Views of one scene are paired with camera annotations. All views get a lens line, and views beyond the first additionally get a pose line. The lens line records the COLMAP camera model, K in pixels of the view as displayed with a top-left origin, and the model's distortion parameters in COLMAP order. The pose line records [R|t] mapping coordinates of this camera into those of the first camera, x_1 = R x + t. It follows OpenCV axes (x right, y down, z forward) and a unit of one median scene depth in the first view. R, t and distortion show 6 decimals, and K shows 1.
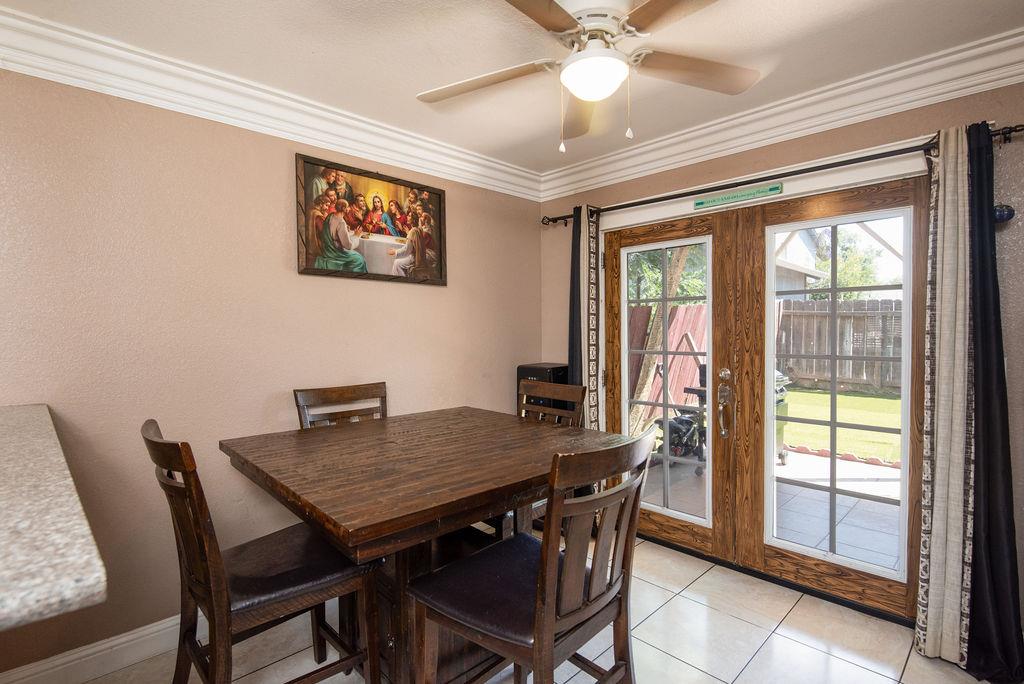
lens RADIAL K [[492.5, 0, 513.2], [0, 492.5, 337.9], [0, 0, 1]] dist [0.005228, -0.000422]
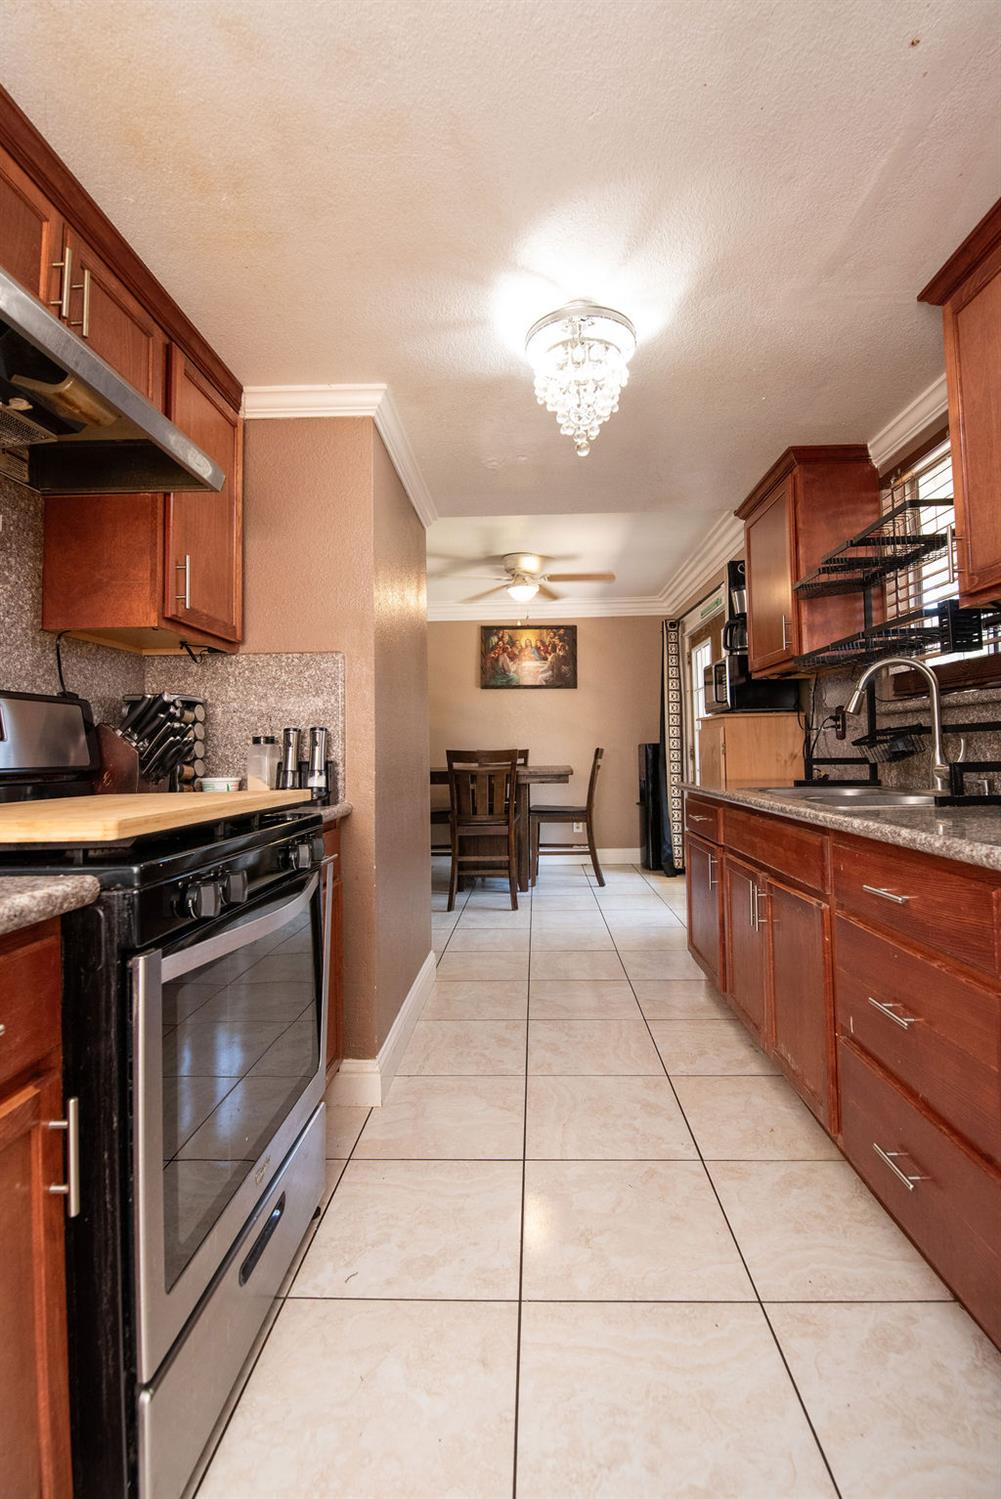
lens RADIAL K [[654.6, 0, 509.7], [0, 654.6, 749.4], [0, 0, 1]] dist [-0.007276, -0.005752]
pose [[0.689072, -0.018286, -0.724462, 1.257214], [-0.006733, 0.999477, -0.031631, 0.155541], [0.724662, 0.026674, 0.688588, -0.555146]]
